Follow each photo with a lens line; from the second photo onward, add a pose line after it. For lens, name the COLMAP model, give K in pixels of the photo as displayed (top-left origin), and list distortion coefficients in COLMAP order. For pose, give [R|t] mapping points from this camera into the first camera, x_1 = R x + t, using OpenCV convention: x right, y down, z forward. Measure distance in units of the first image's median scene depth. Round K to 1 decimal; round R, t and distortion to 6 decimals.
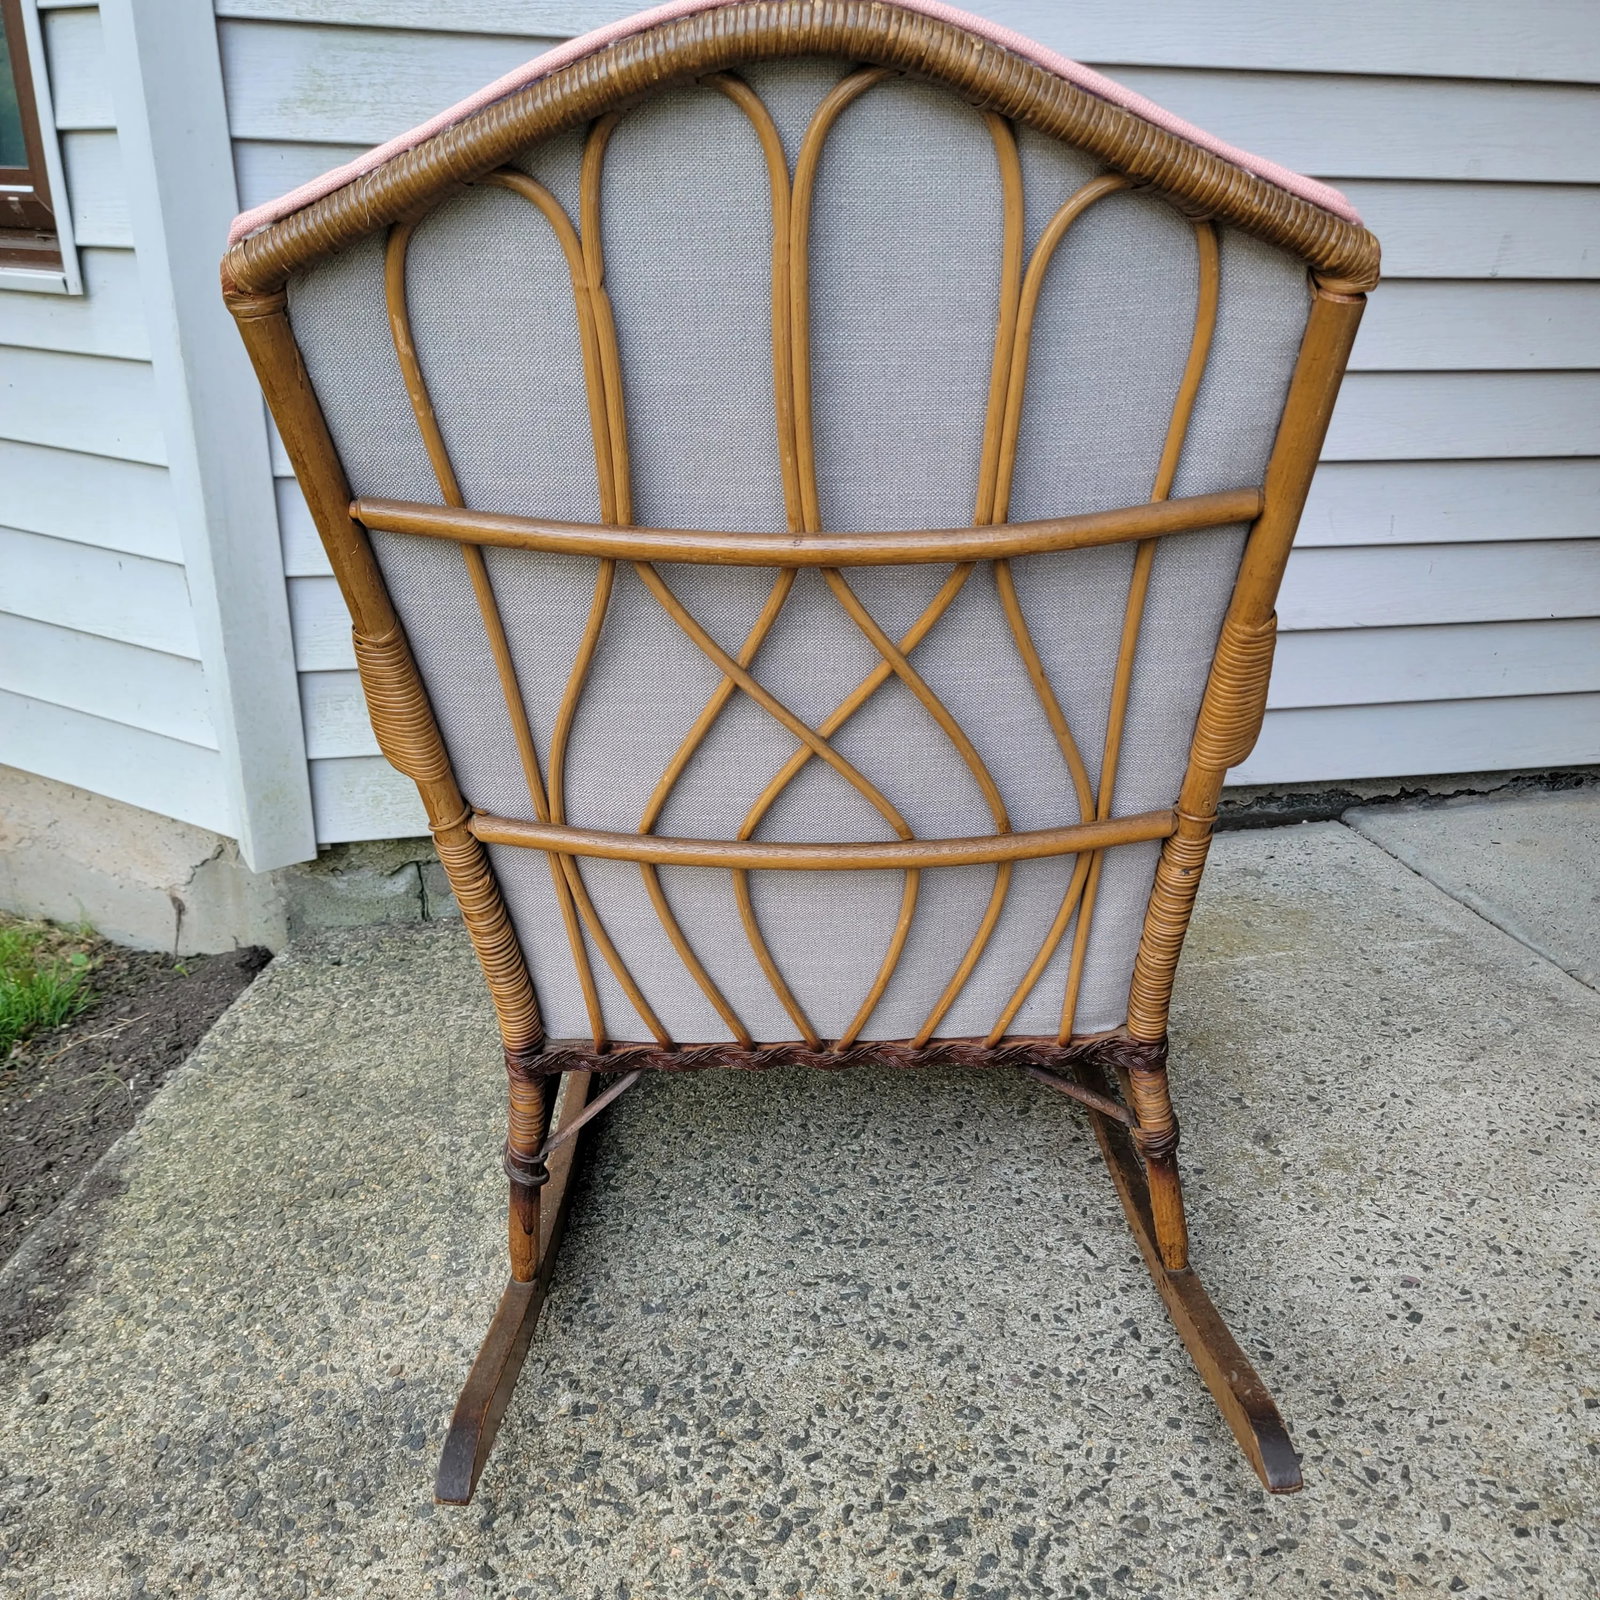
lens RADIAL K [[1539.6, 0, 805.5], [0, 1539.6, 814.9], [0, 0, 1]] dist [0.035759, 0.000000]
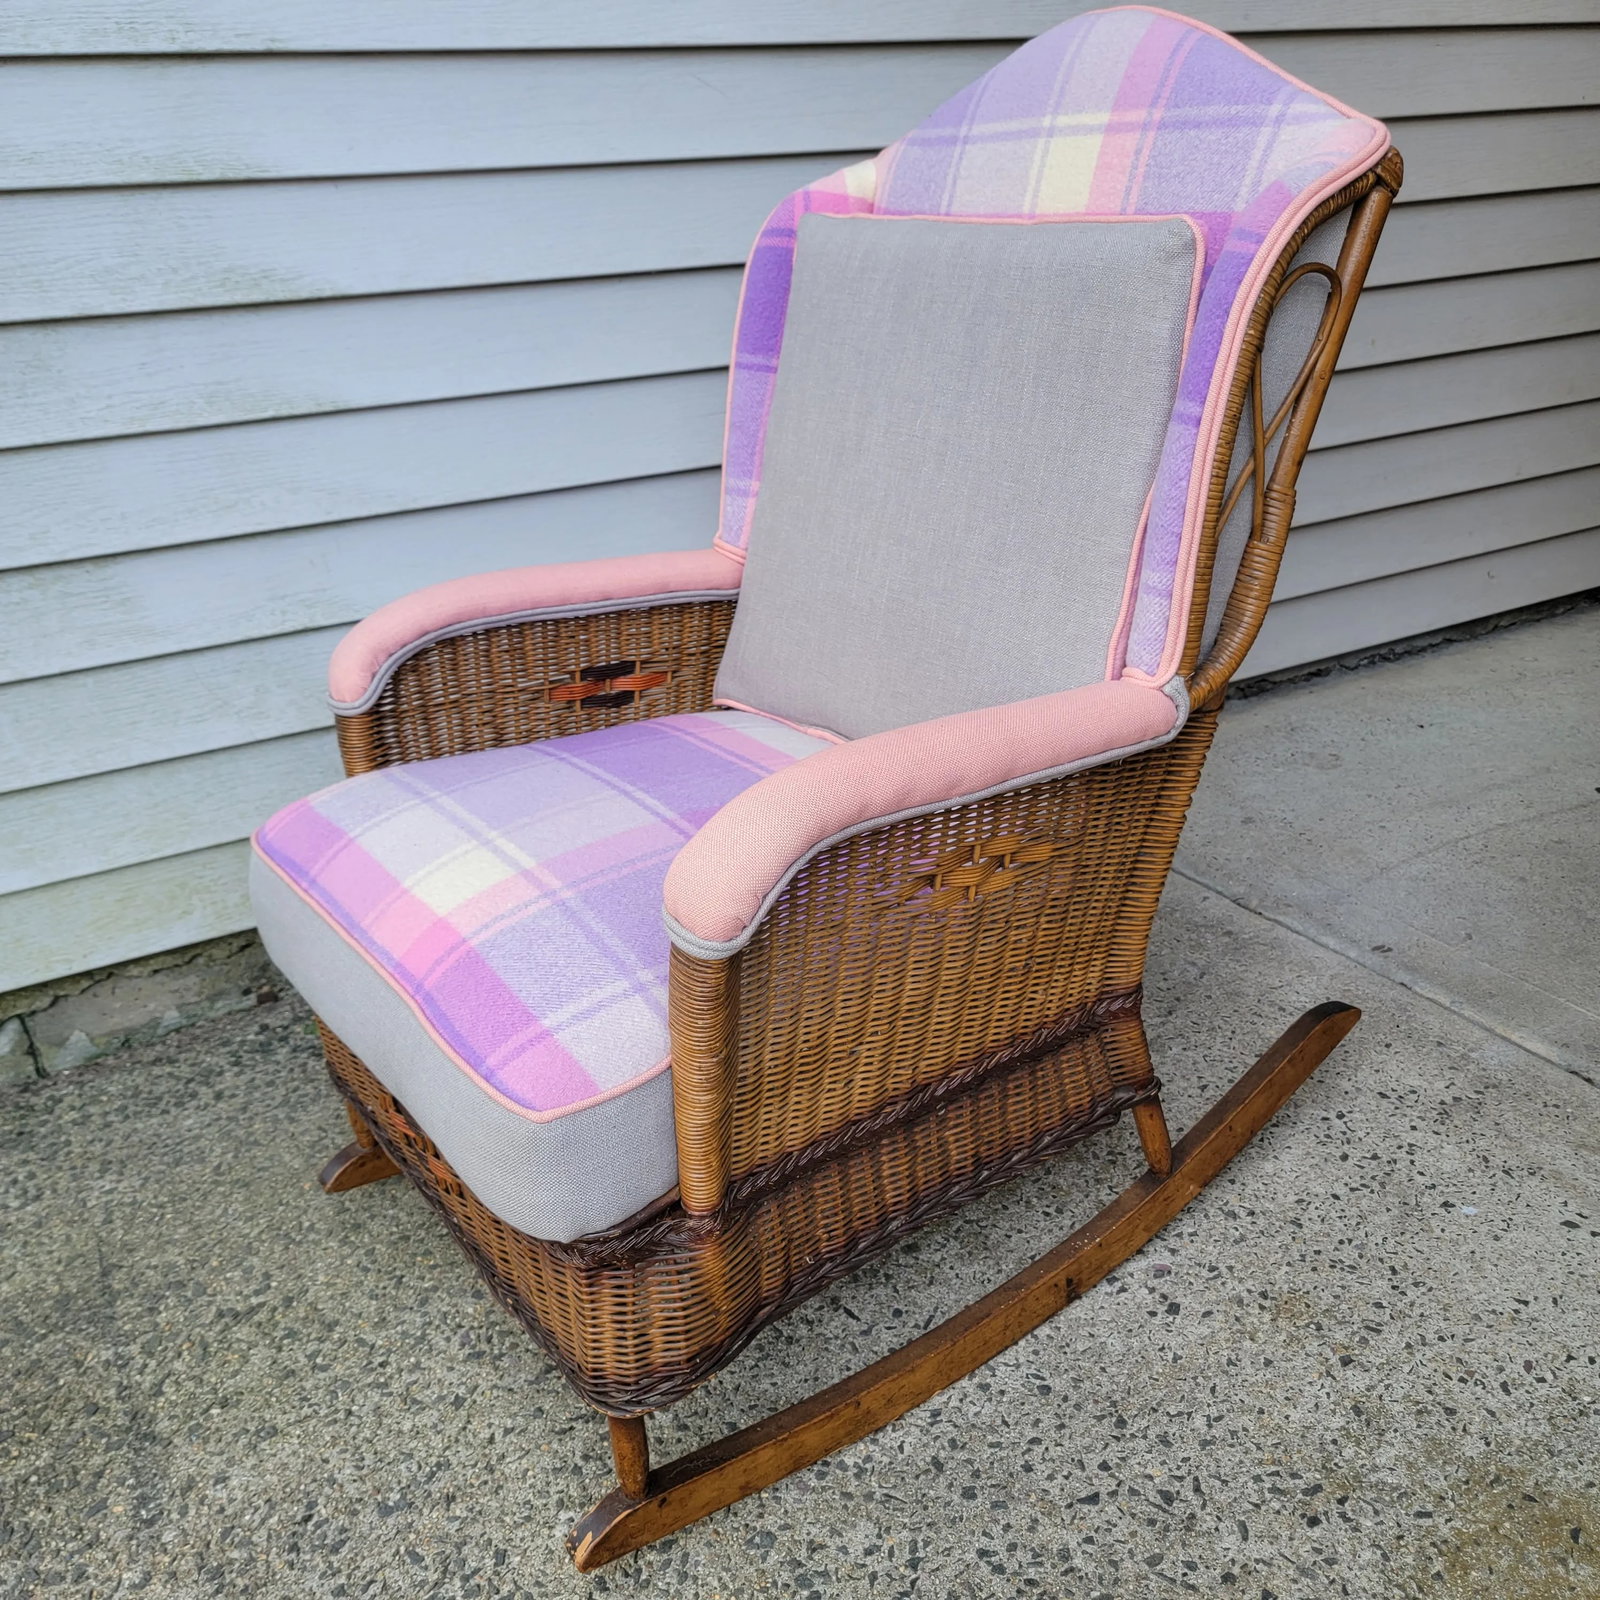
lens RADIAL K [[1539.6, 0, 813.8], [0, 1539.6, 799.0], [0, 0, 1]] dist [0.035759, 0.000000]
pose [[0.960677, -0.169576, 0.219872, 0.006736], [0.164383, 0.985509, 0.041840, -0.080844], [-0.223781, -0.004052, 0.974631, 0.083218]]
